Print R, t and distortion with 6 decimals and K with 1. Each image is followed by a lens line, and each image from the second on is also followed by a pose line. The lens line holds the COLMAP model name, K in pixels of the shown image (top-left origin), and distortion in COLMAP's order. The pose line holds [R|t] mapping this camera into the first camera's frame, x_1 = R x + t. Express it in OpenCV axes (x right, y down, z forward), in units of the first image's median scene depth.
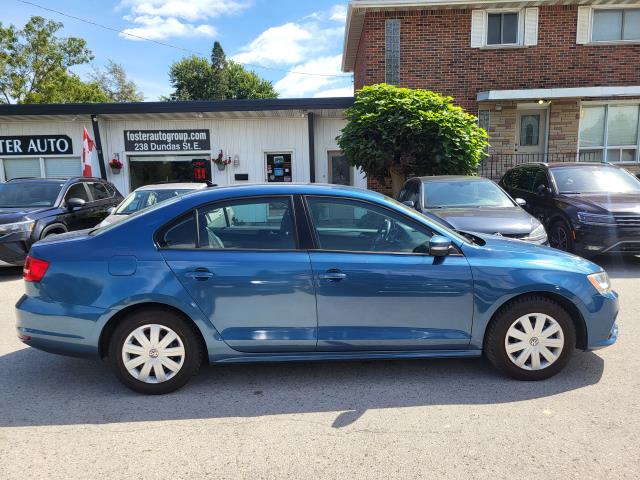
lens RADIAL K [[498.9, 0, 316.1], [0, 498.9, 240.2], [0, 0, 1]] dist [0.028395, -0.013803]
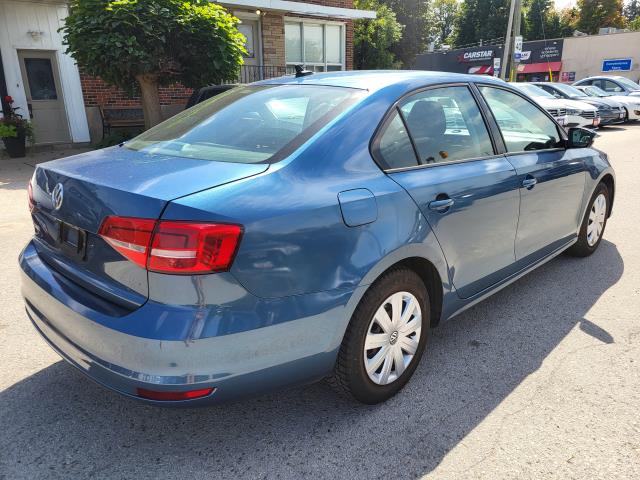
lens RADIAL K [[498.9, 0, 316.1], [0, 498.9, 240.2], [0, 0, 1]] dist [0.028395, -0.013803]
pose [[0.718293, -0.190037, 0.669284, -0.272371], [0.088347, 0.979100, 0.183191, -0.006134], [-0.690109, -0.072456, 0.720070, 0.213963]]
